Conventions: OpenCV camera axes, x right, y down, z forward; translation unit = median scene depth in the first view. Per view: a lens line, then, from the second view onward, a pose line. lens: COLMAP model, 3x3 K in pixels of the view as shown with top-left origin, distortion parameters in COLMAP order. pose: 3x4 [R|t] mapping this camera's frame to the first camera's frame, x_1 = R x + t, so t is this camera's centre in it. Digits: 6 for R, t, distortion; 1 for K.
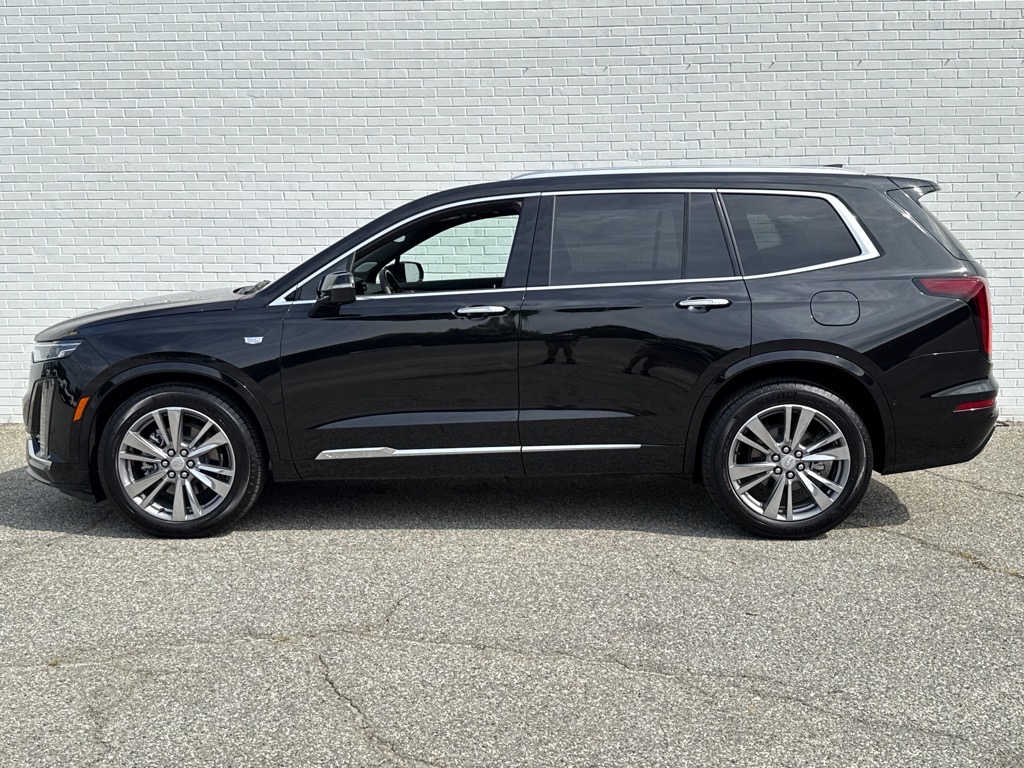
lens RADIAL K [[1055.6, 0, 512.4], [0, 1055.6, 391.1], [0, 0, 1]] dist [0.087696, 0.000000]
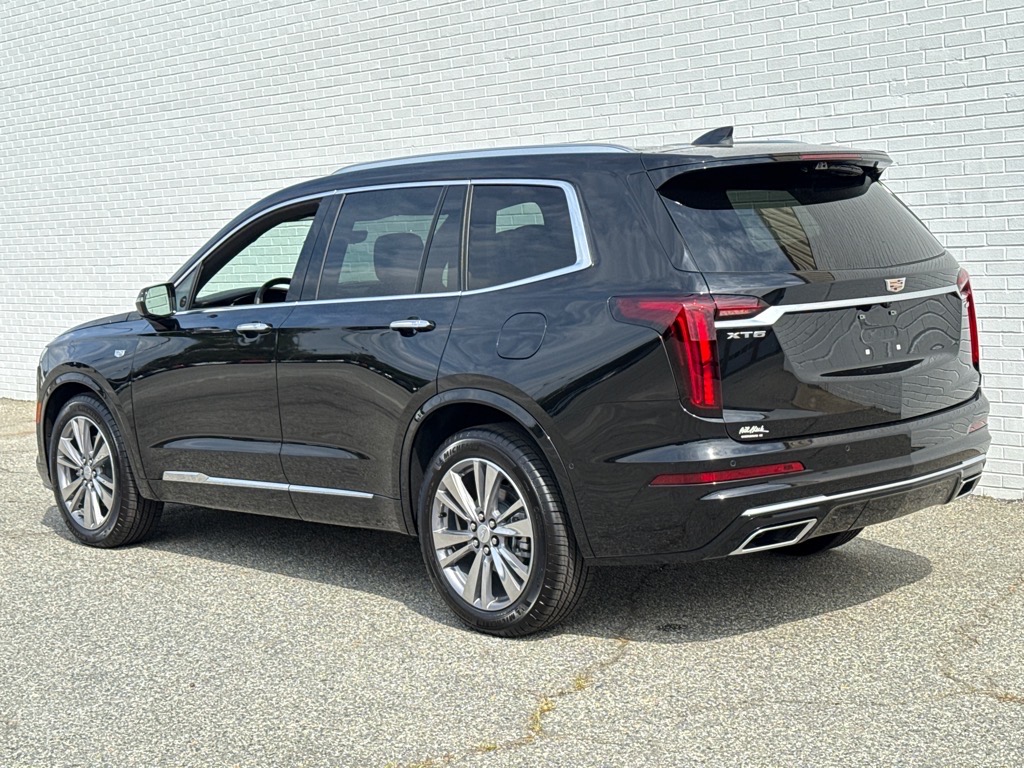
lens RADIAL K [[1656.3, 0, 511.9], [0, 1656.3, 379.8], [0, 0, 1]] dist [0.140227, 0.000000]
pose [[0.701124, 0.042475, -0.711773, 1.105946], [-0.058083, 0.998309, 0.002359, -0.047345], [0.710670, 0.039688, 0.702406, 0.165146]]
